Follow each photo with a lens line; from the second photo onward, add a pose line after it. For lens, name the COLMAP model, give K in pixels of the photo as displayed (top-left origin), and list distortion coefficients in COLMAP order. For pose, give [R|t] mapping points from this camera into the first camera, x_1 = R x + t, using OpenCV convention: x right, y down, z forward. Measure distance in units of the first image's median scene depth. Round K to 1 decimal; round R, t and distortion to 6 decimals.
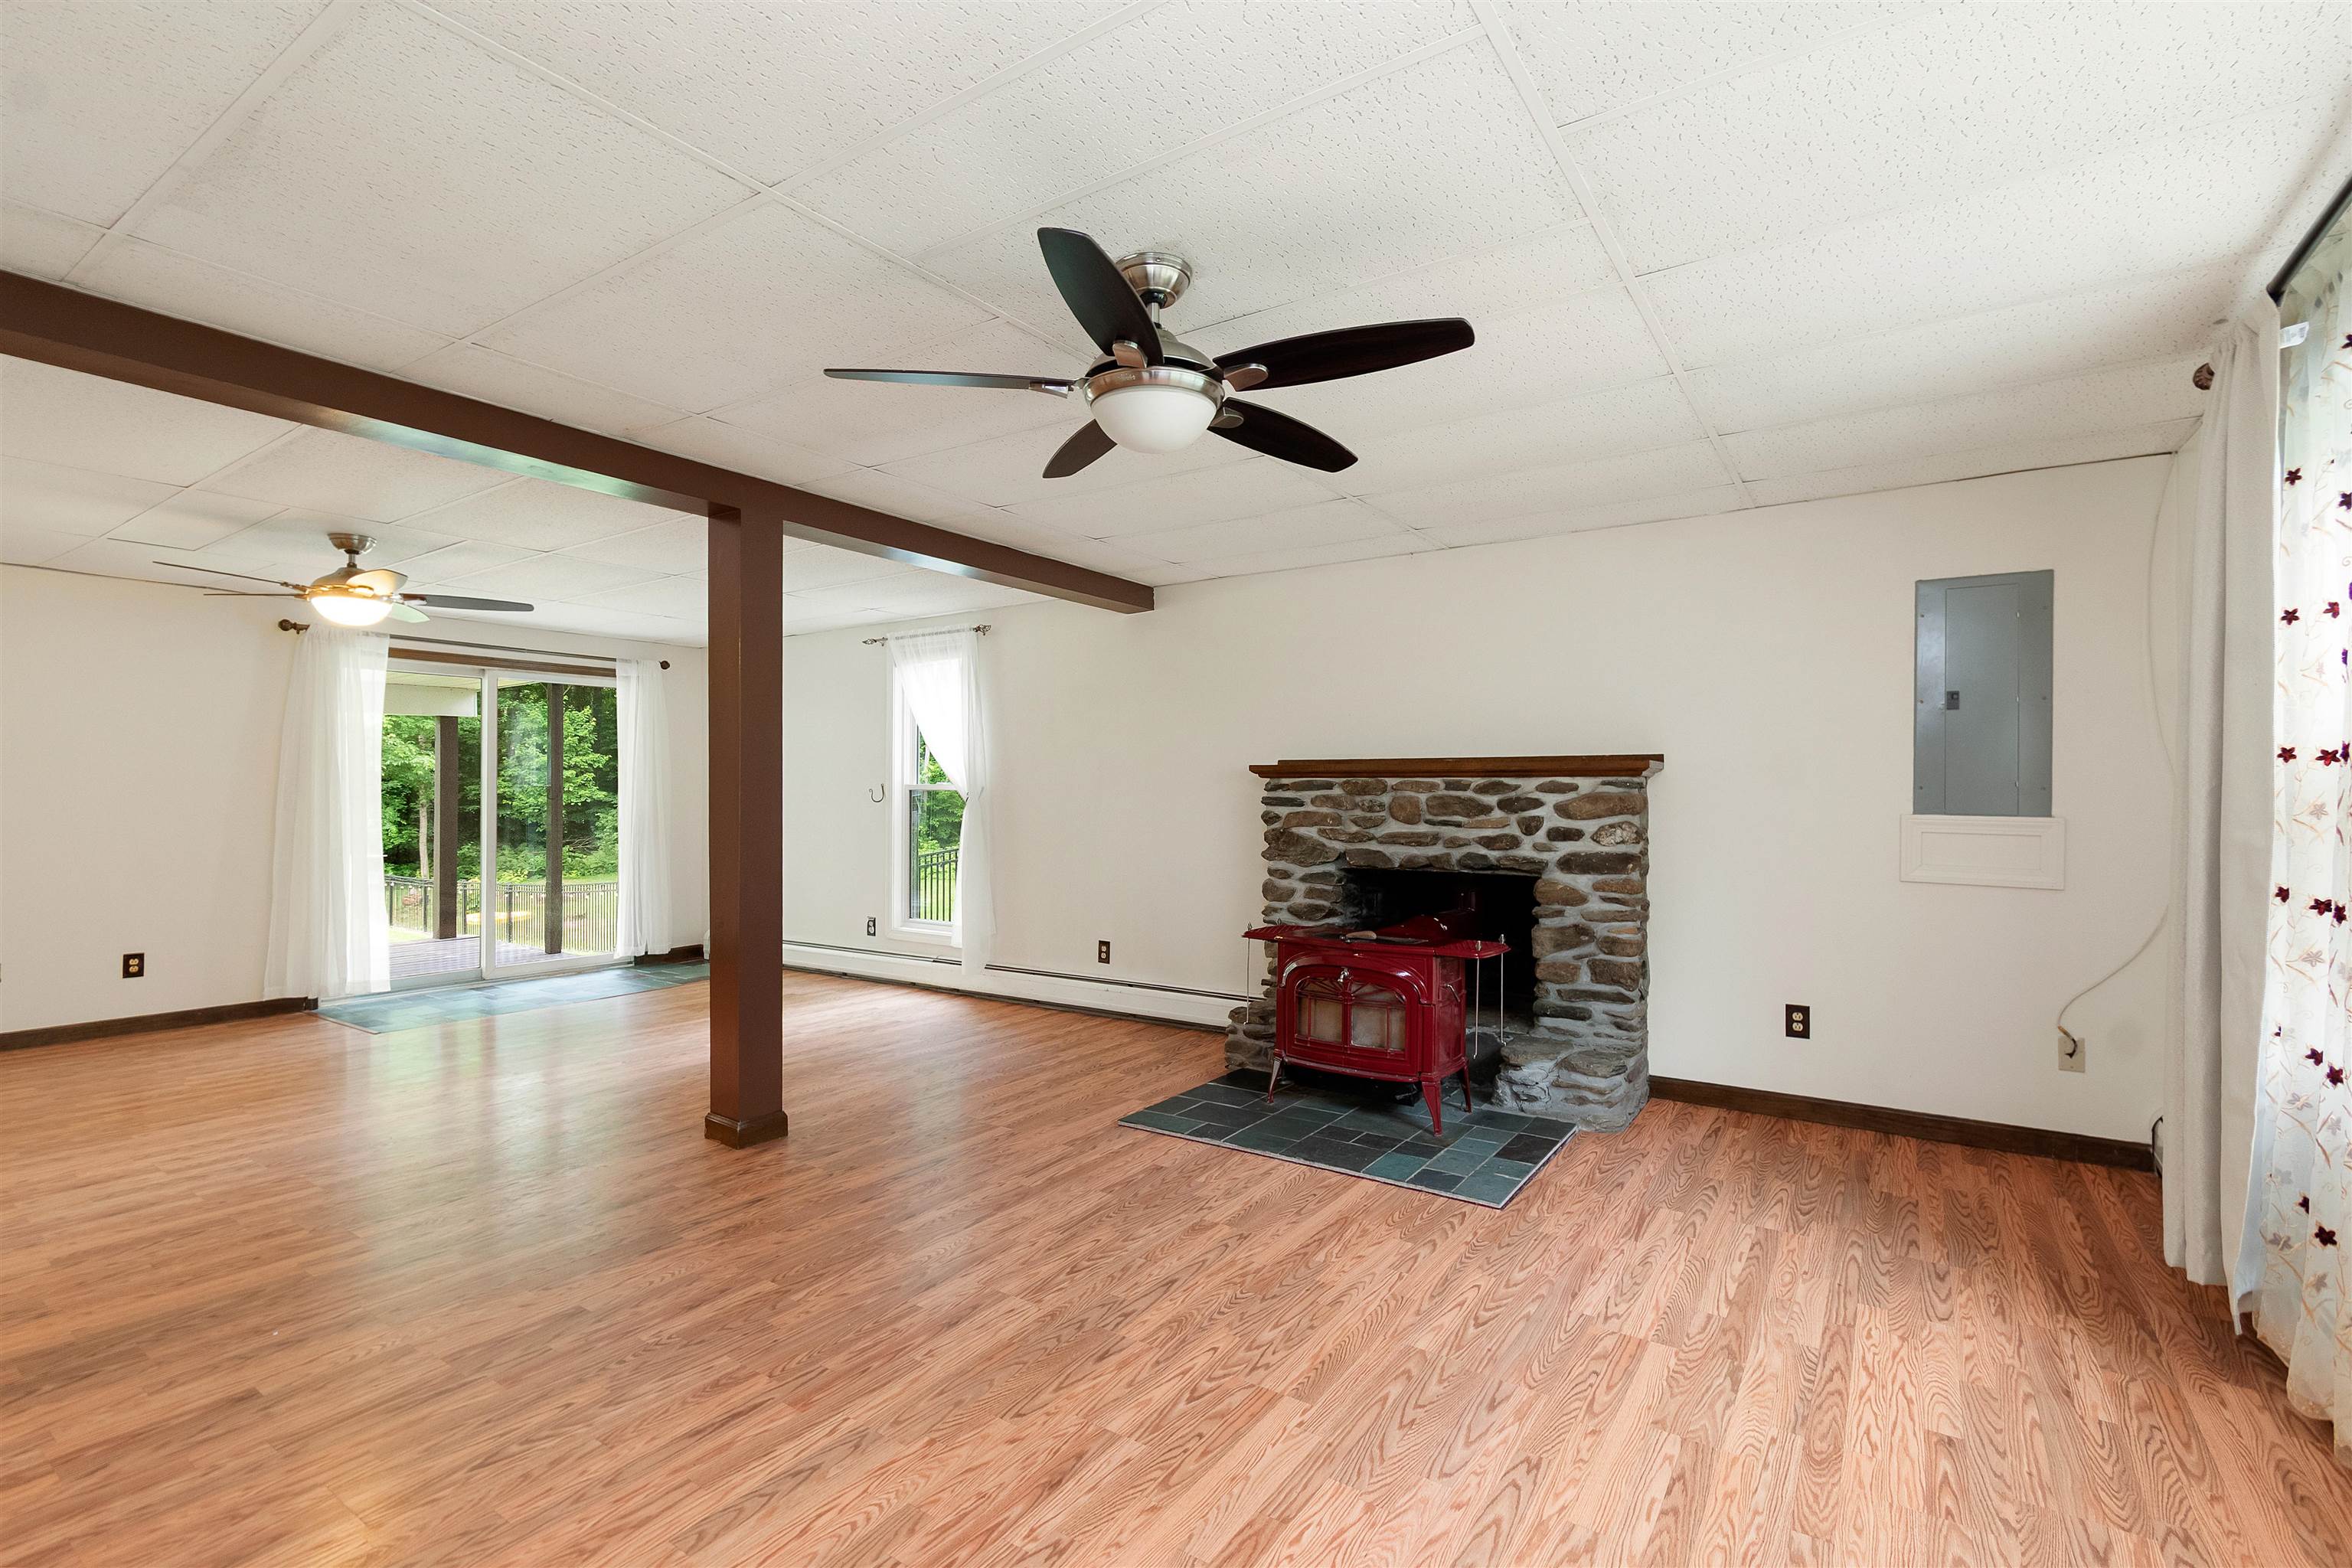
lens RADIAL K [[1031.1, 0, 1174.9], [0, 1031.1, 789.3], [0, 0, 1]] dist [0.003127, -0.001586]
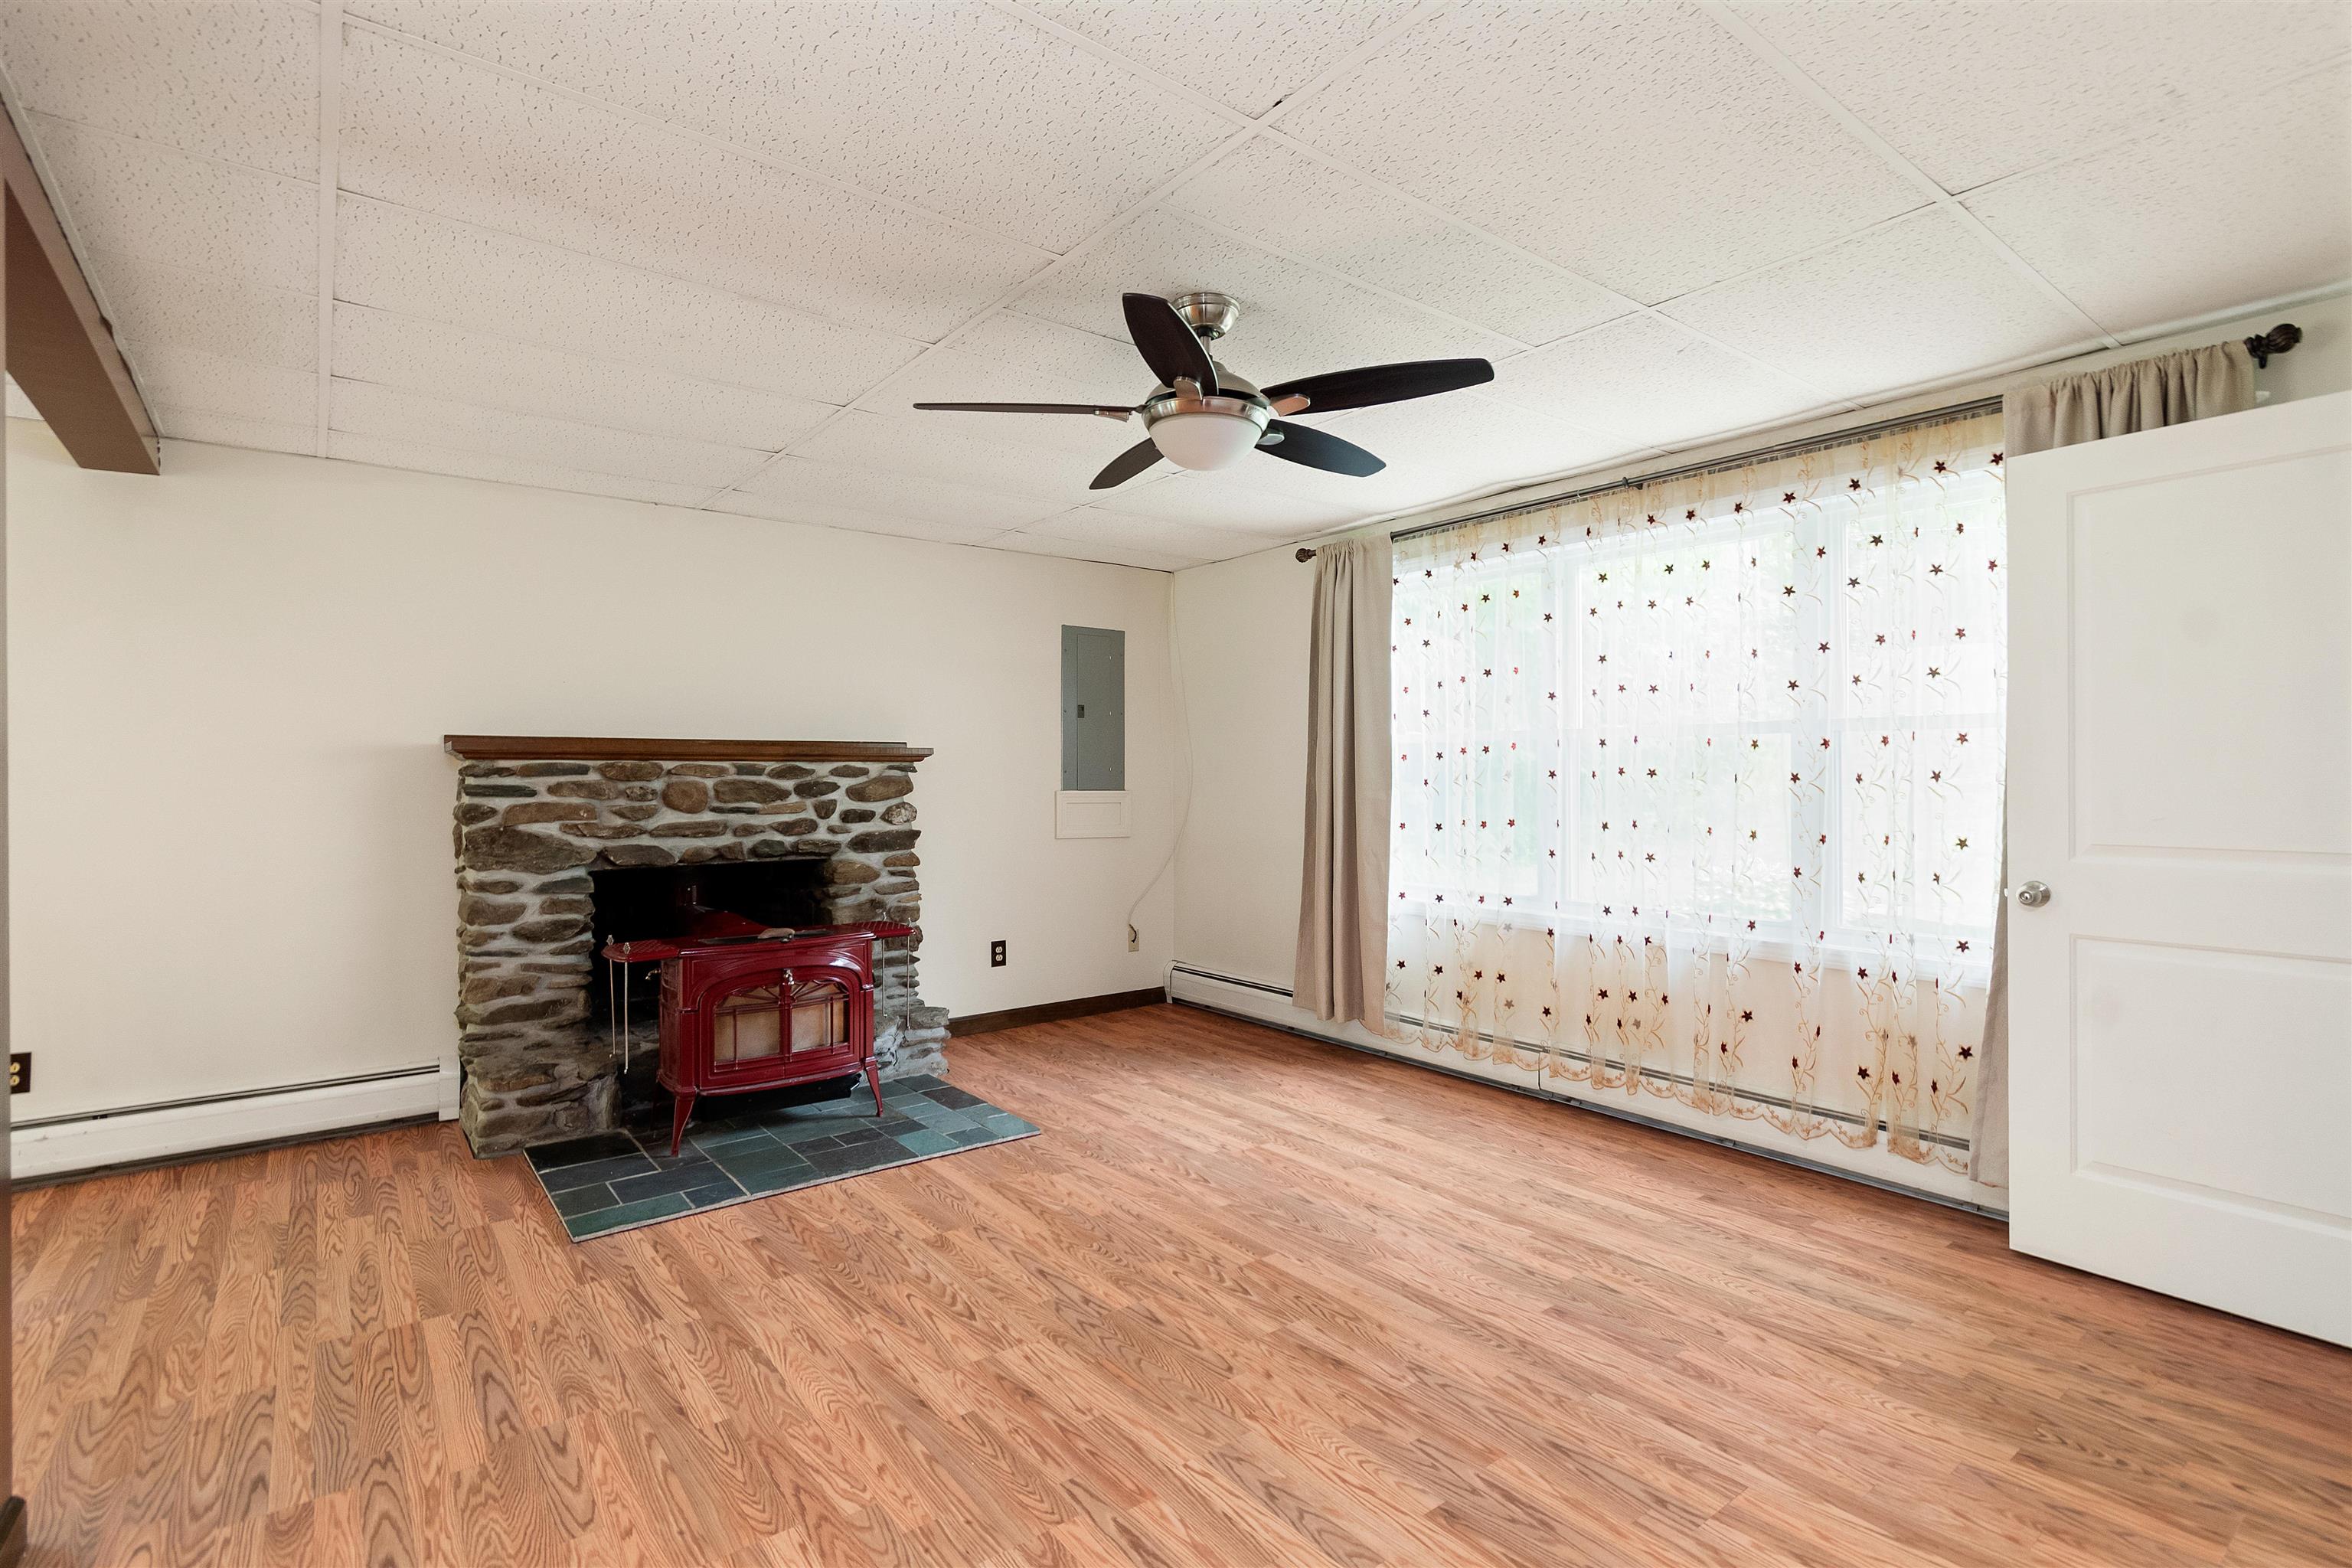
lens RADIAL K [[1096.6, 0, 1173.8], [0, 1096.6, 779.0], [0, 0, 1]] dist [-0.001230, -0.000577]
pose [[0.332159, -0.008206, 0.943188, -0.611117], [0.001270, 0.999965, 0.008253, -0.003450], [-0.943223, -0.001543, 0.332158, 0.340988]]
